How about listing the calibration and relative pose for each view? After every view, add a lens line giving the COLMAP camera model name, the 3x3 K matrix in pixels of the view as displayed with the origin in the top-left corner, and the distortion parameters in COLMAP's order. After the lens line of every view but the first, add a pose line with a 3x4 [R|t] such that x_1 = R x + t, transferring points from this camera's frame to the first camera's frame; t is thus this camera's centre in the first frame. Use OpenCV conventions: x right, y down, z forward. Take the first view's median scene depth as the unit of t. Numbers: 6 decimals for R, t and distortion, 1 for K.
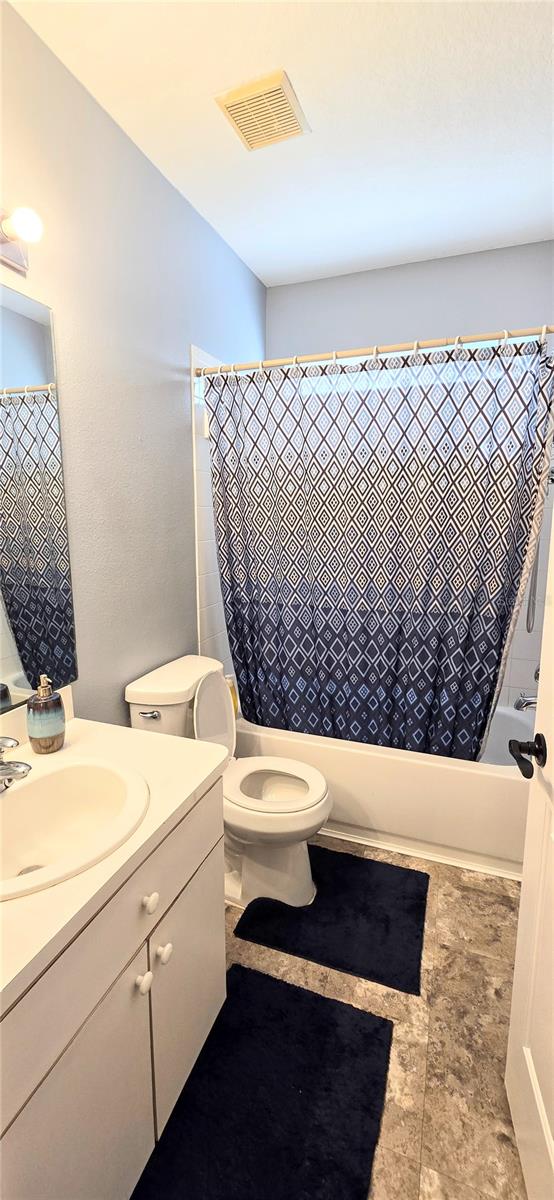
lens RADIAL K [[500.3, 0, 277.0], [0, 500.3, 600.0], [0, 0, 1]] dist [-0.000156, 0.000007]
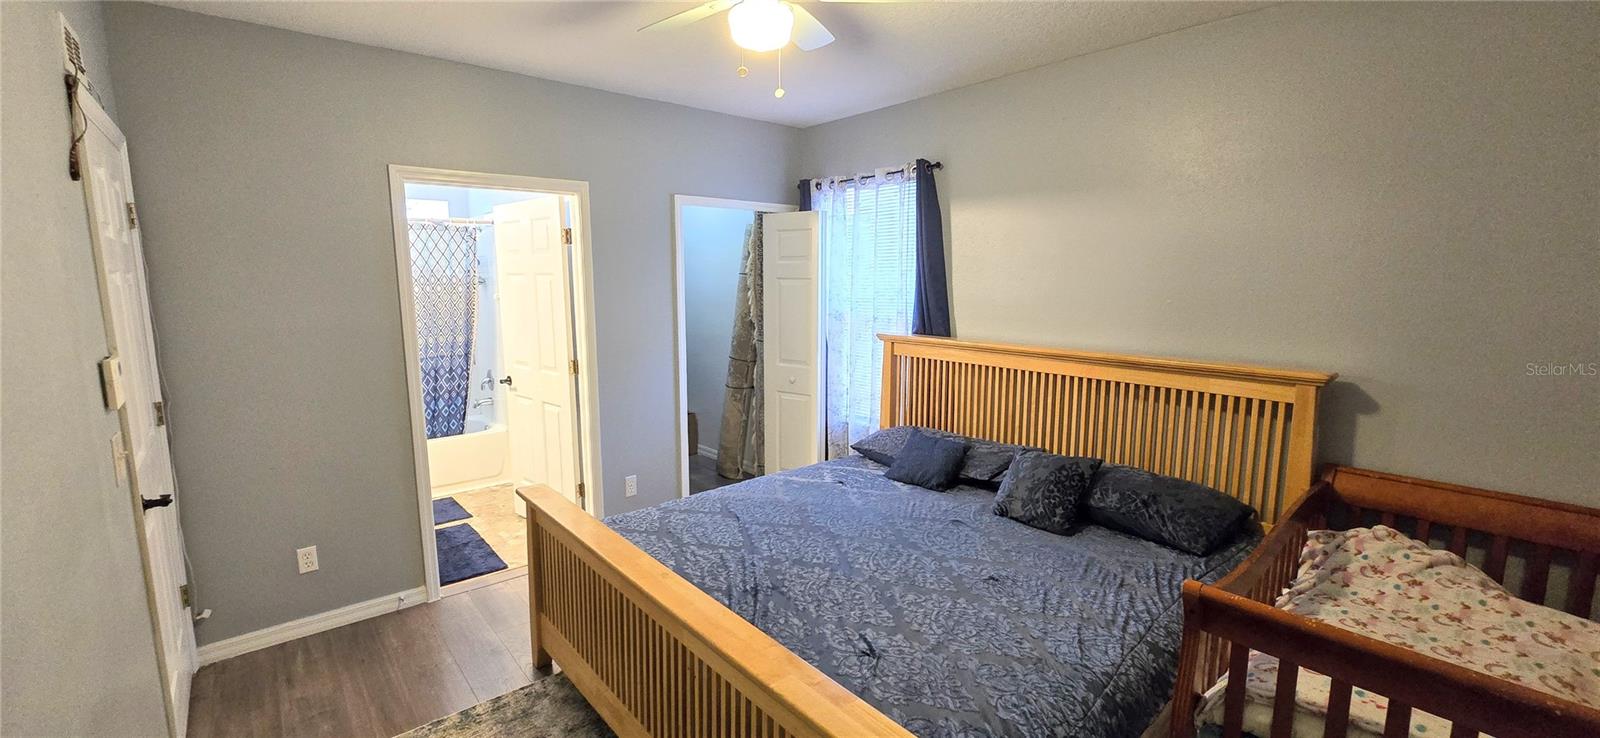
lens RADIAL K [[667.1, 0, 800.0], [0, 667.1, 369.0], [0, 0, 1]] dist [-0.000156, 0.000007]
pose [[0.498306, -0.131540, 0.856965, -1.116671], [0.146012, 0.987038, 0.066604, 0.103782], [-0.854618, 0.091938, 0.511053, -1.415081]]
